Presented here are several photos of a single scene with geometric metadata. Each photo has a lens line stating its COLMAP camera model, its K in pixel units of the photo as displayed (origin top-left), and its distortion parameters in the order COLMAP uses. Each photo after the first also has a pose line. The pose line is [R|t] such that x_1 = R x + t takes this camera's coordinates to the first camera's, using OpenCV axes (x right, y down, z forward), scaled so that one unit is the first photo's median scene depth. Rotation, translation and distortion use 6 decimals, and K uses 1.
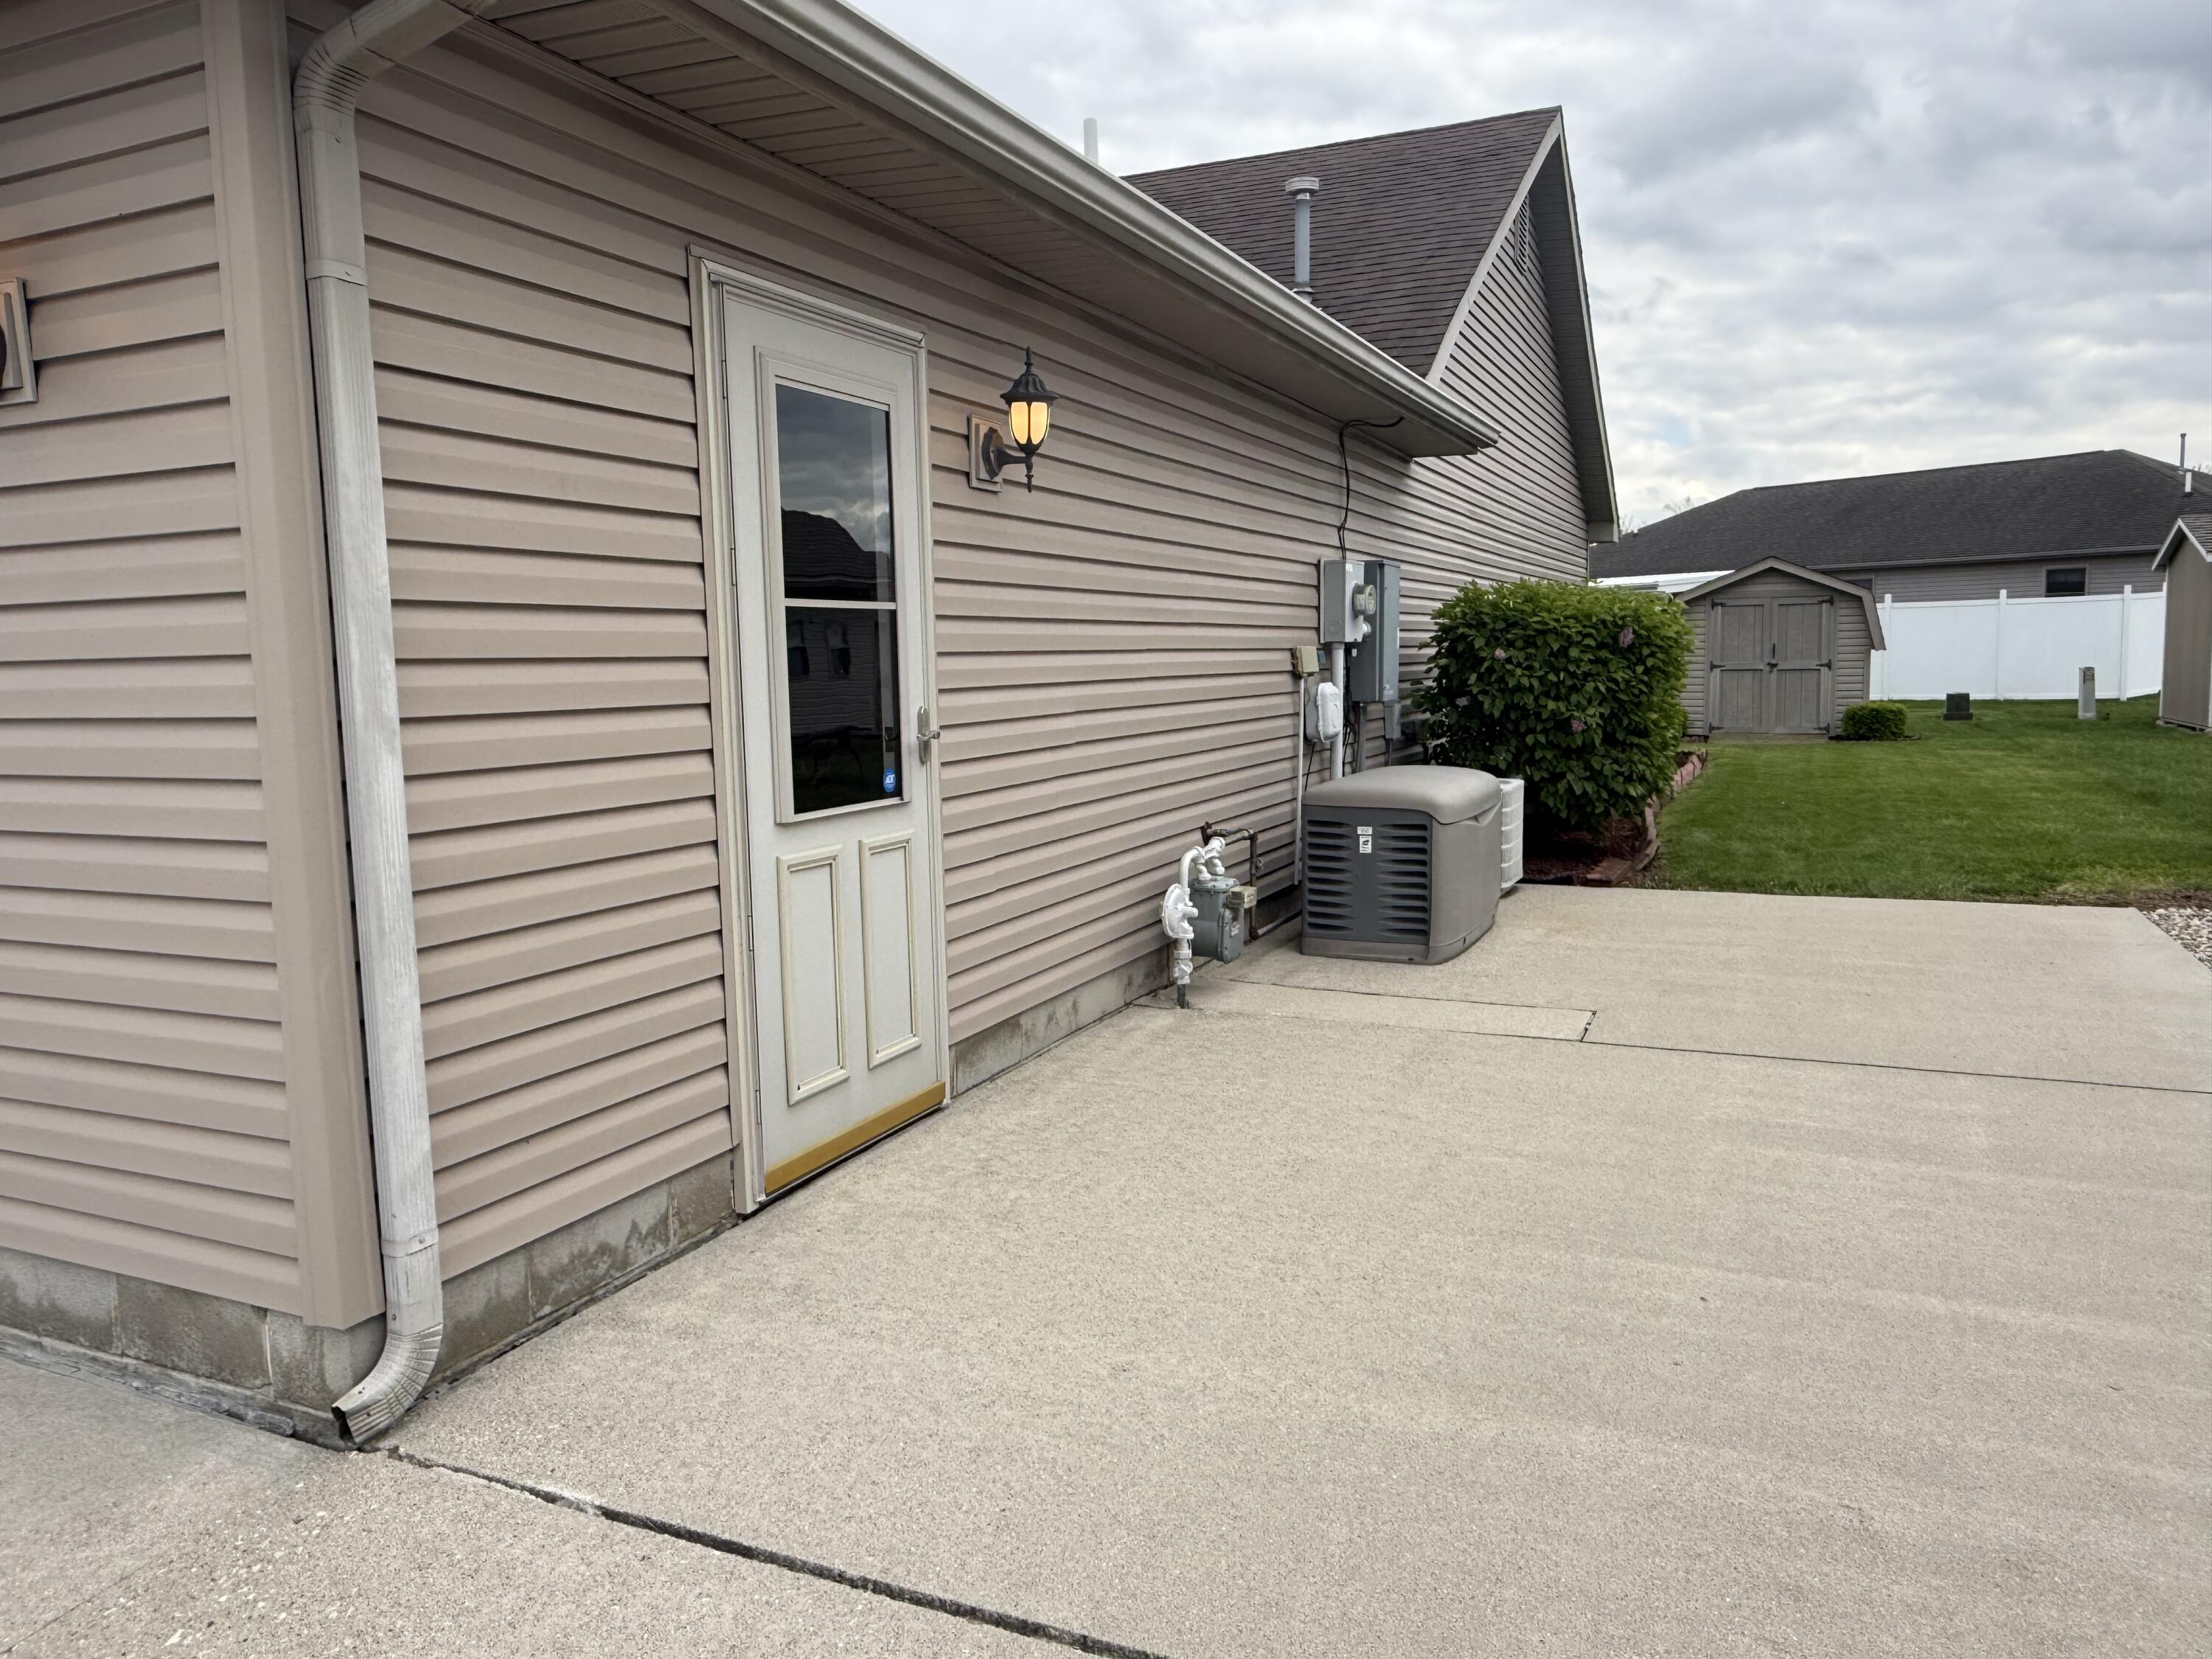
lens RADIAL K [[1542.7, 0, 1099.9], [0, 1542.7, 820.5], [0, 0, 1]] dist [-0.003926, -0.002017]
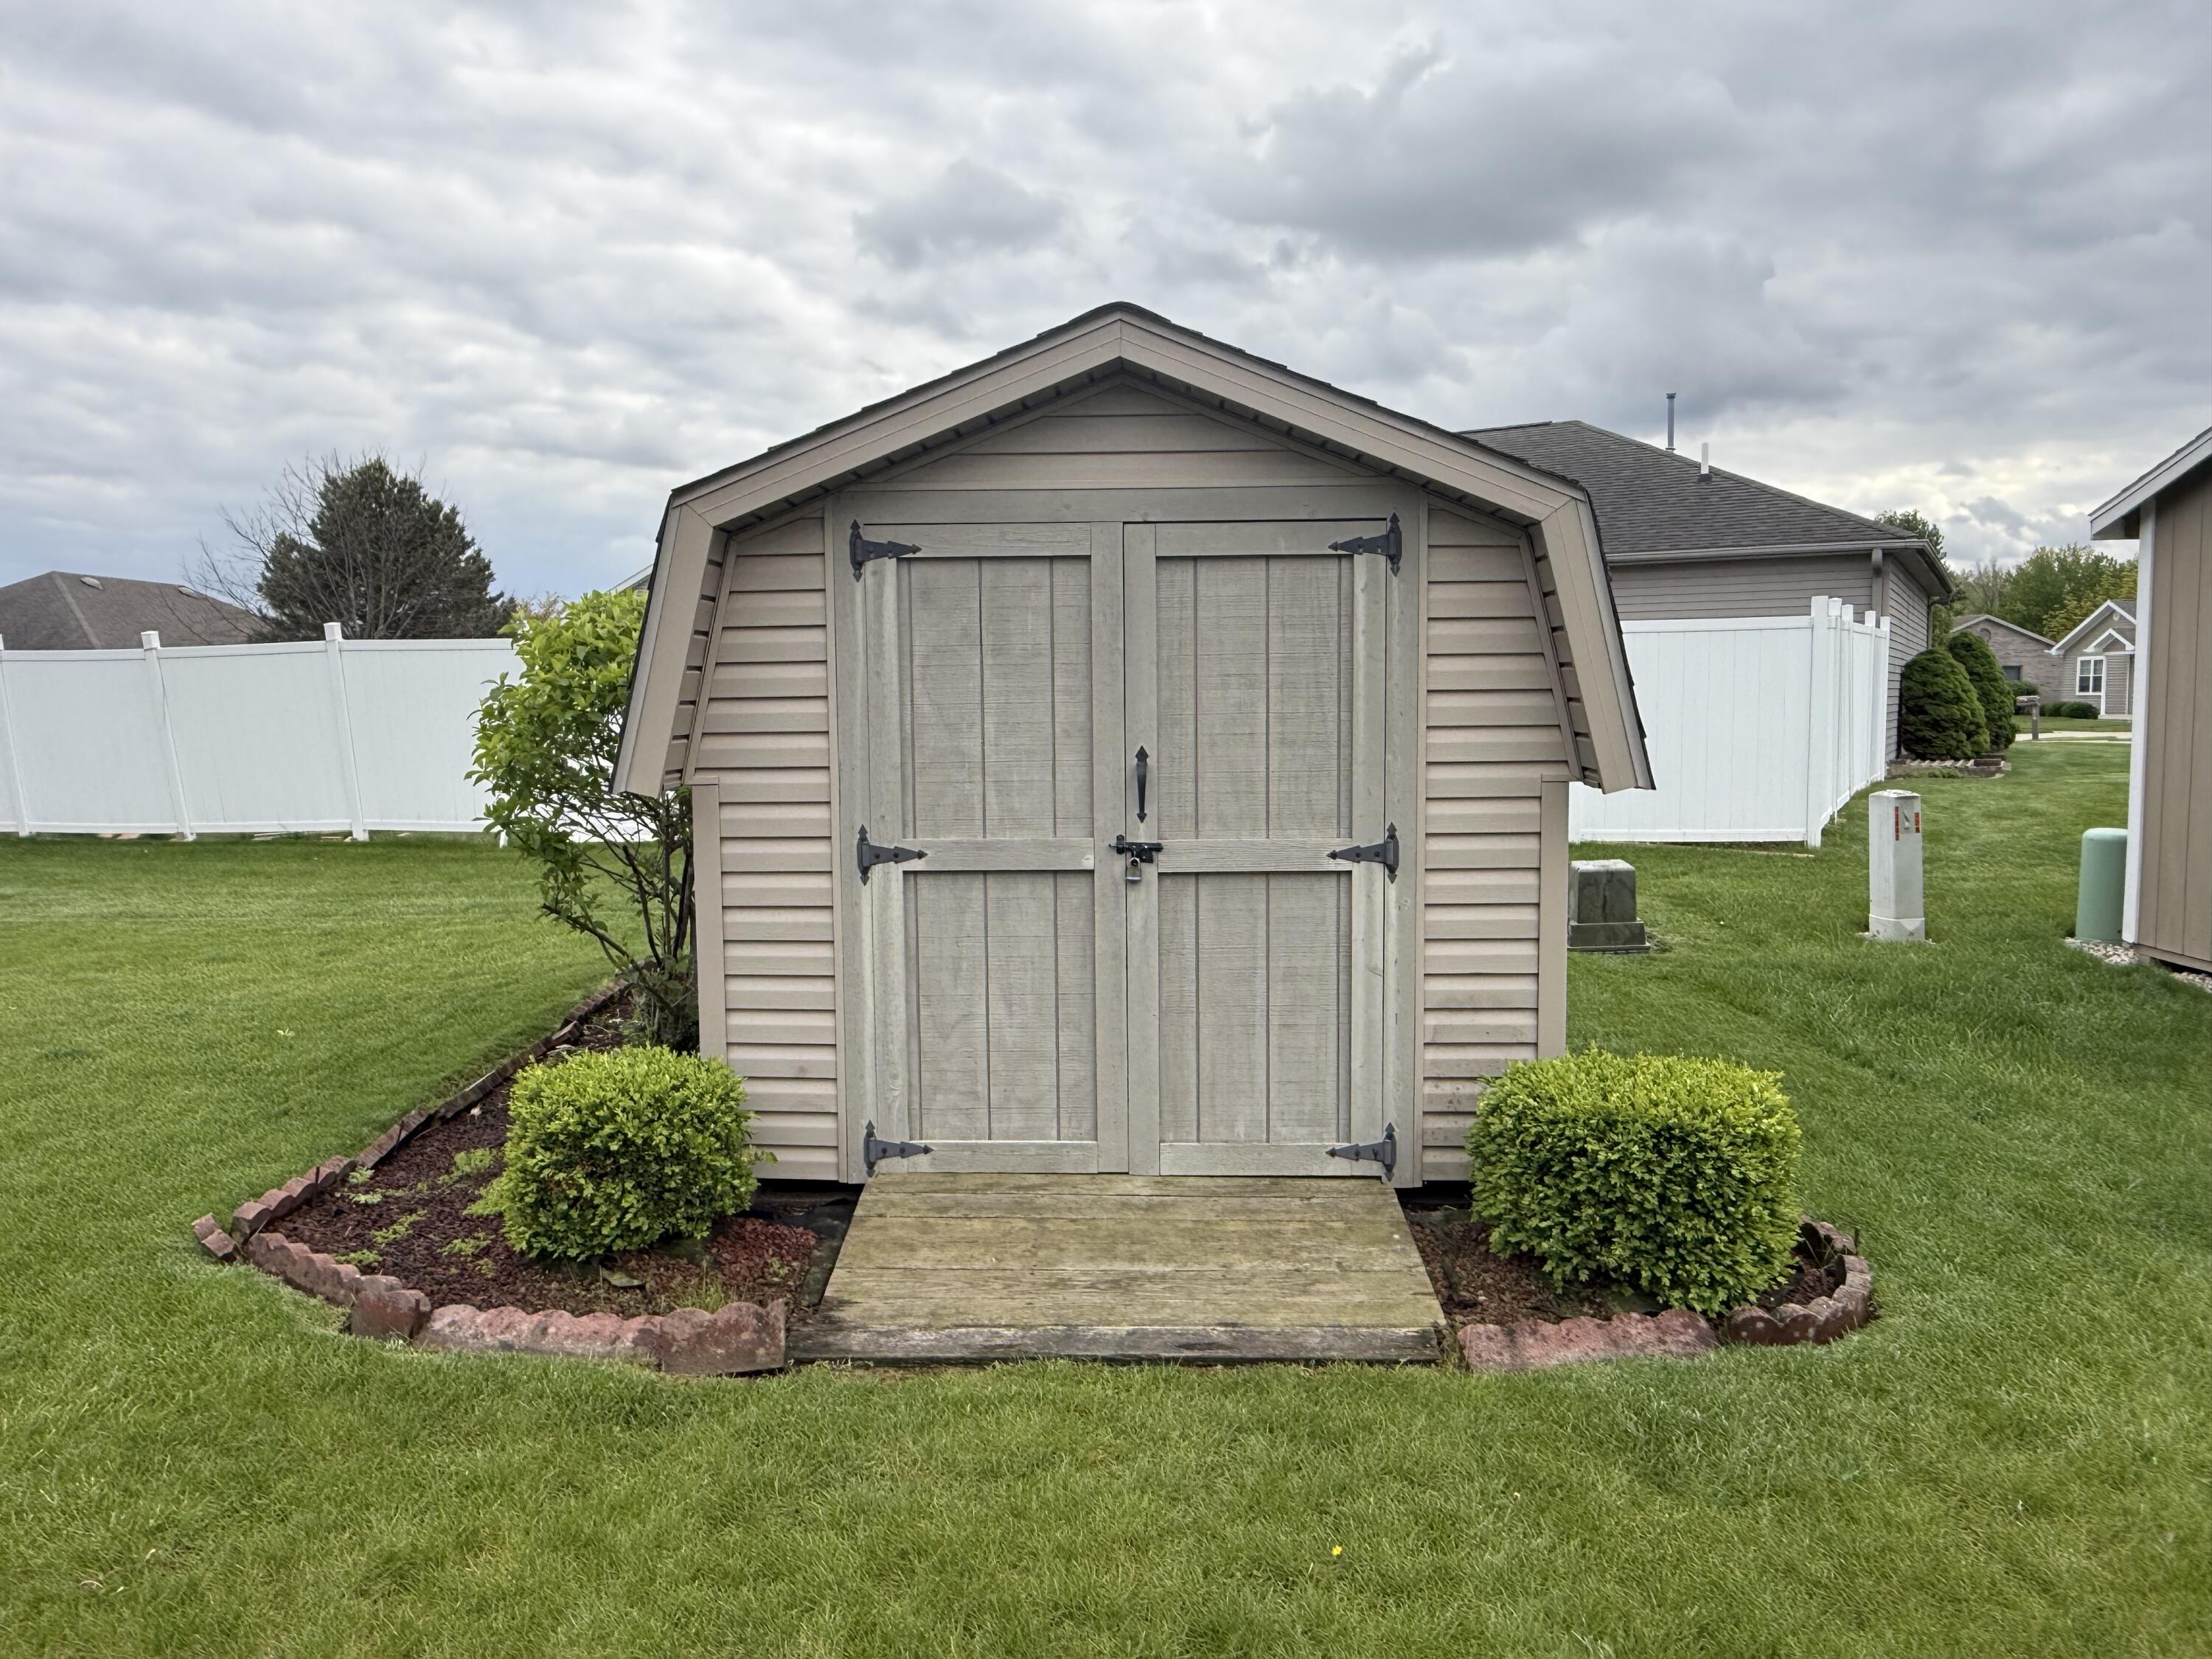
lens RADIAL K [[1542.7, 0, 1103.2], [0, 1542.7, 828.8], [0, 0, 1]] dist [-0.003926, -0.002017]
pose [[0.898772, -0.019172, 0.437996, 0.341876], [0.036147, 0.998882, -0.030451, -0.097591], [-0.436923, 0.043201, 0.898461, 0.816167]]
